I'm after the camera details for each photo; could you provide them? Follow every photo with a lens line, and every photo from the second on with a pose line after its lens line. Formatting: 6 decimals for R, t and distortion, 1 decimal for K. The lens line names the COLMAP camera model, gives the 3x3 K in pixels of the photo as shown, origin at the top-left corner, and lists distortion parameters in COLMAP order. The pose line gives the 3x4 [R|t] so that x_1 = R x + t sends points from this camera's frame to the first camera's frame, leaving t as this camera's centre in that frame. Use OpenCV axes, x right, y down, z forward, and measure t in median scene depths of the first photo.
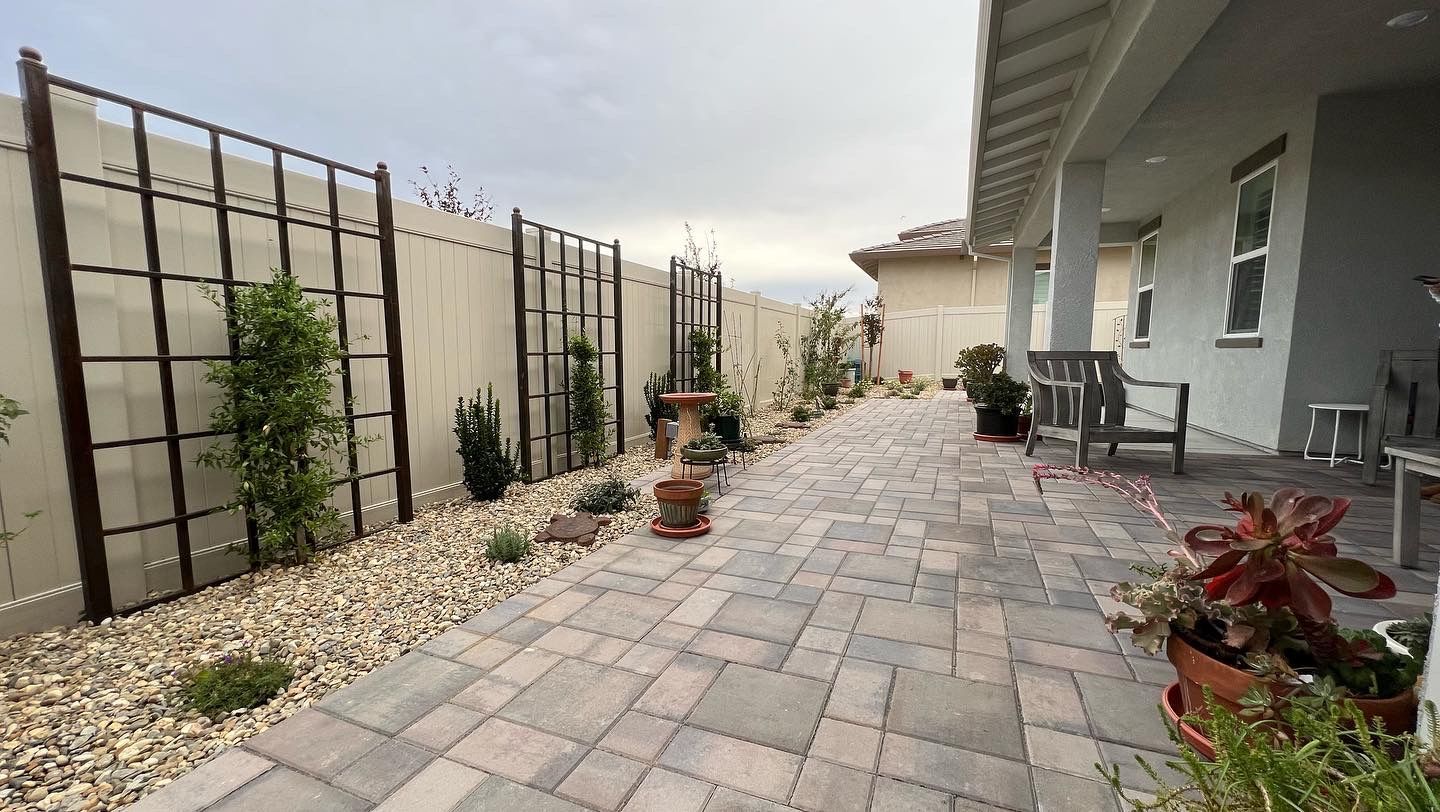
lens RADIAL K [[581.6, 0, 722.3], [0, 581.6, 411.9], [0, 0, 1]] dist [0.005565, -0.001069]
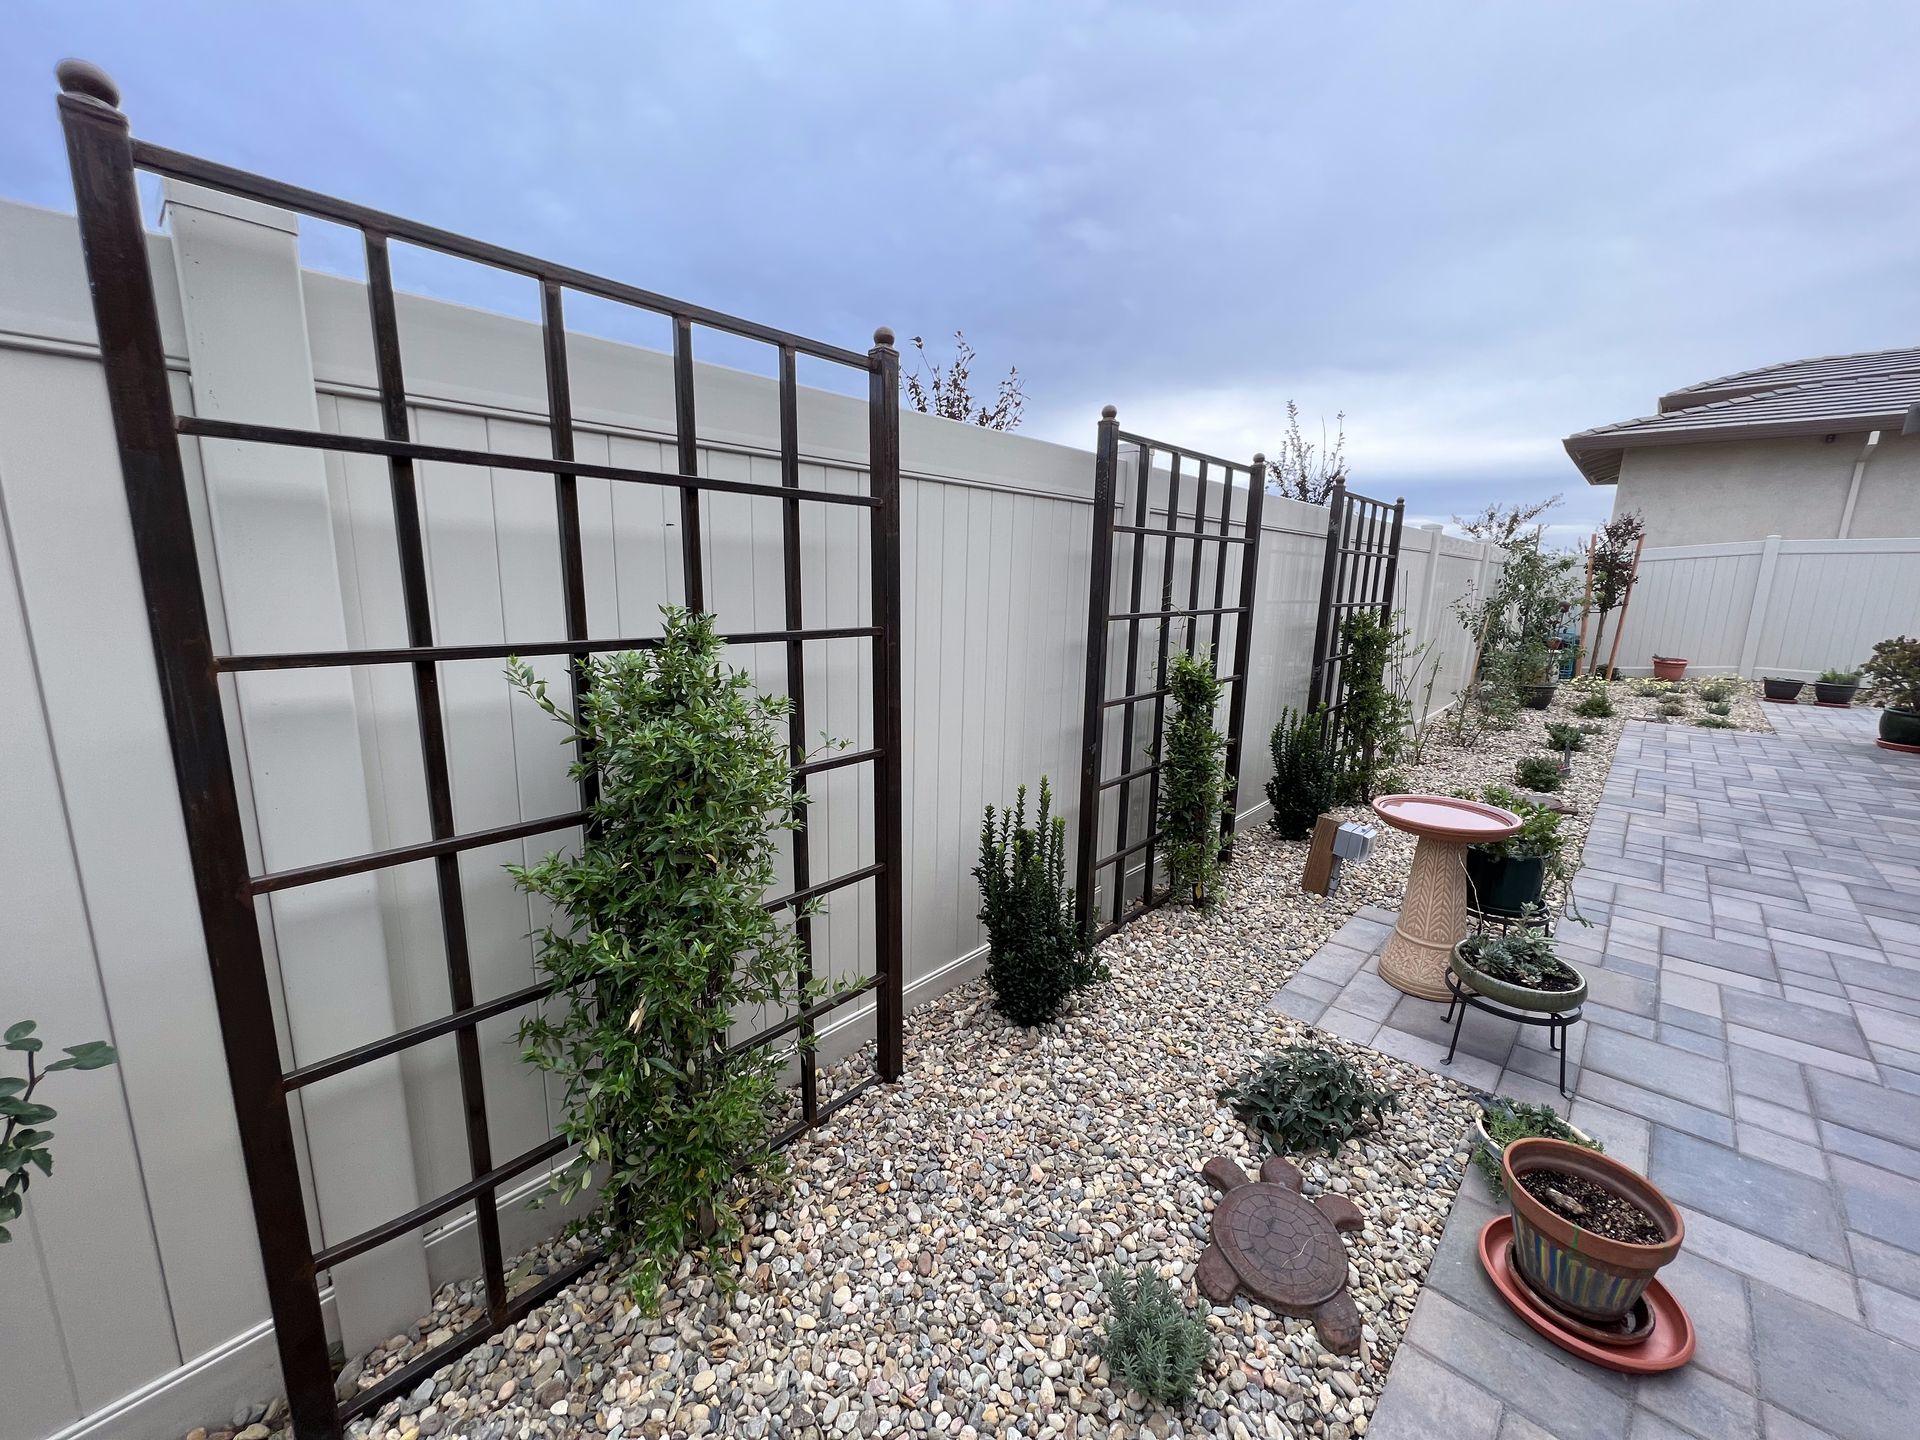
lens RADIAL K [[766.5, 0, 960.5], [0, 766.5, 719.7], [0, 0, 1]] dist [0.002914, -0.000042]
pose [[0.942453, 0.081070, -0.324361, -0.305337], [-0.053954, 0.994319, 0.091750, -0.182696], [0.329956, -0.068969, 0.941473, 0.434132]]
